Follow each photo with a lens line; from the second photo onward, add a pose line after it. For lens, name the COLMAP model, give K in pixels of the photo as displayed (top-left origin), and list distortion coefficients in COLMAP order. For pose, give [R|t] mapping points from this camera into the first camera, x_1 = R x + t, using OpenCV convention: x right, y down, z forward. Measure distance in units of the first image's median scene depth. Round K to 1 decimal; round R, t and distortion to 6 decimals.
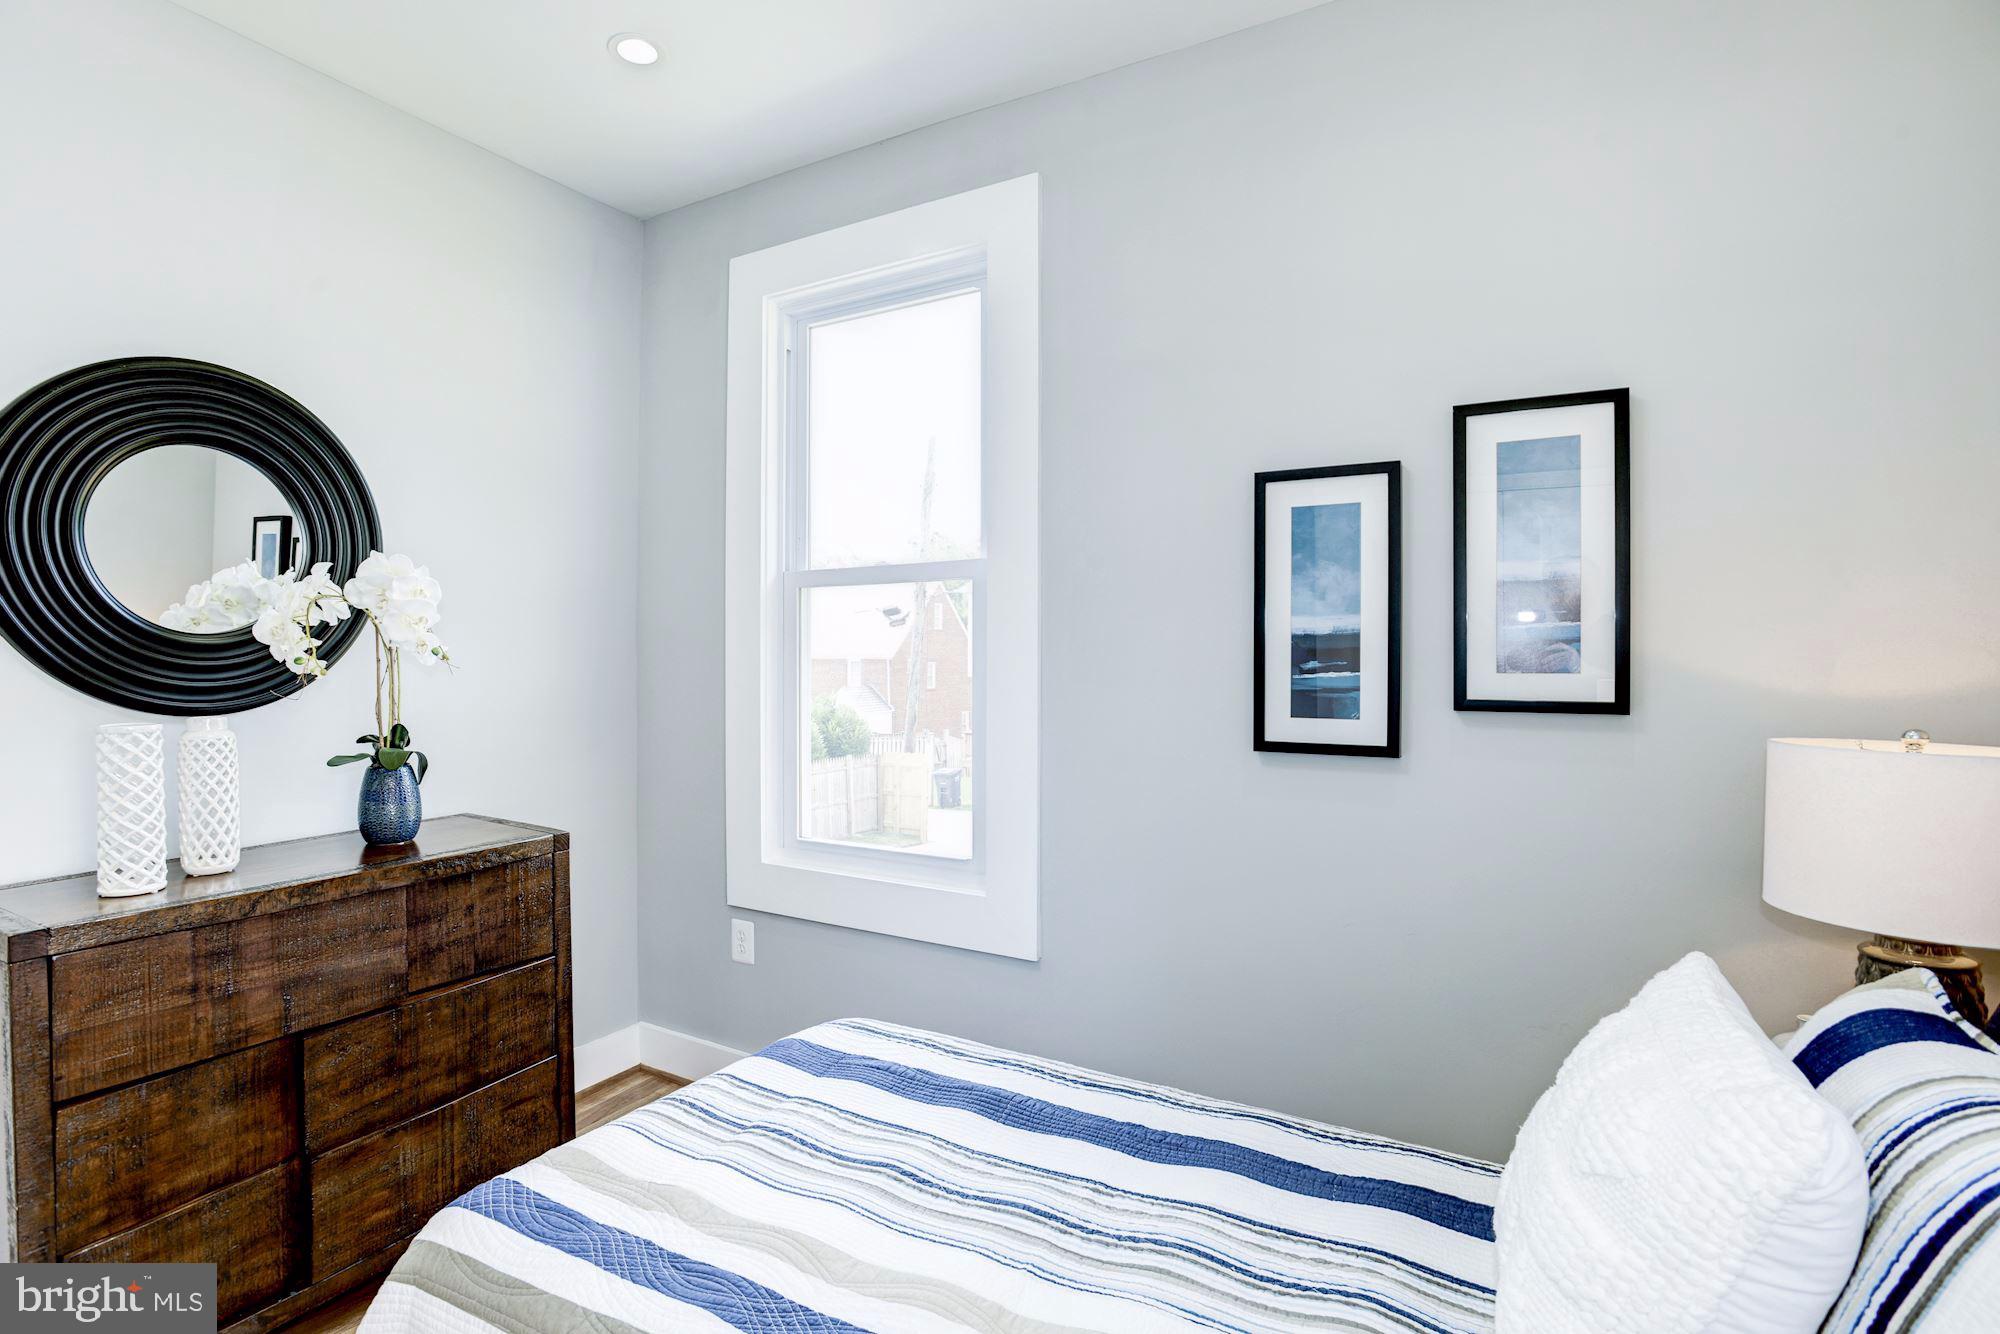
lens RADIAL K [[1027.6, 0, 996.4], [0, 1027.6, 645.2], [0, 0, 1]] dist [0.001102, 0.000275]
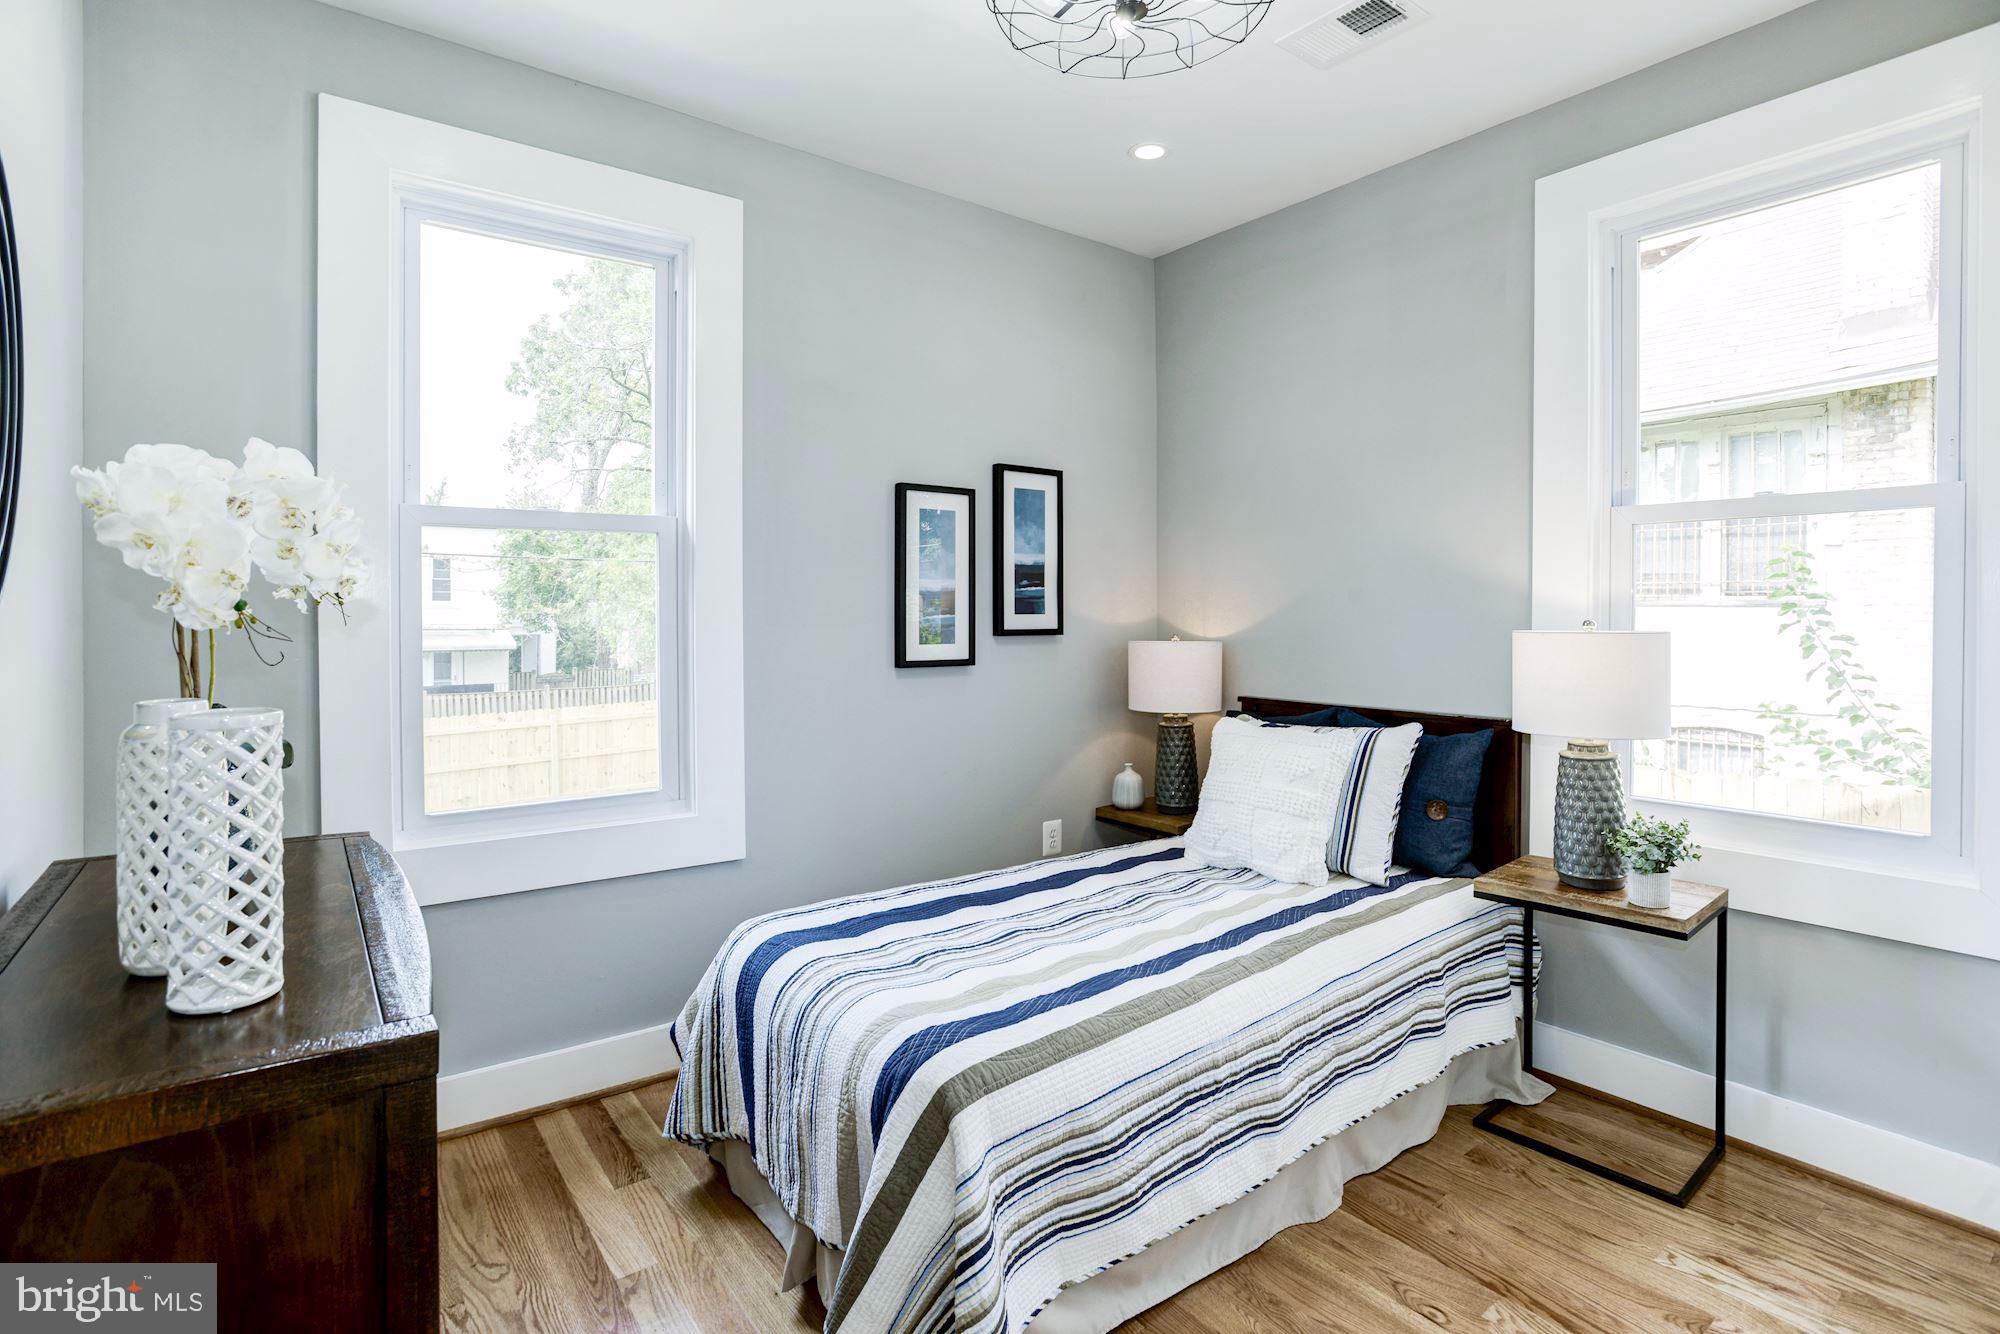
lens RADIAL K [[1004.4, 0, 1000.1], [0, 1004.4, 615.2], [0, 0, 1]] dist [0.000128, -0.000093]
pose [[0.366985, -0.008144, 0.930191, -1.137085], [-0.002639, 0.999949, 0.009796, 0.011766], [-0.930223, -0.006049, 0.366945, 0.352167]]
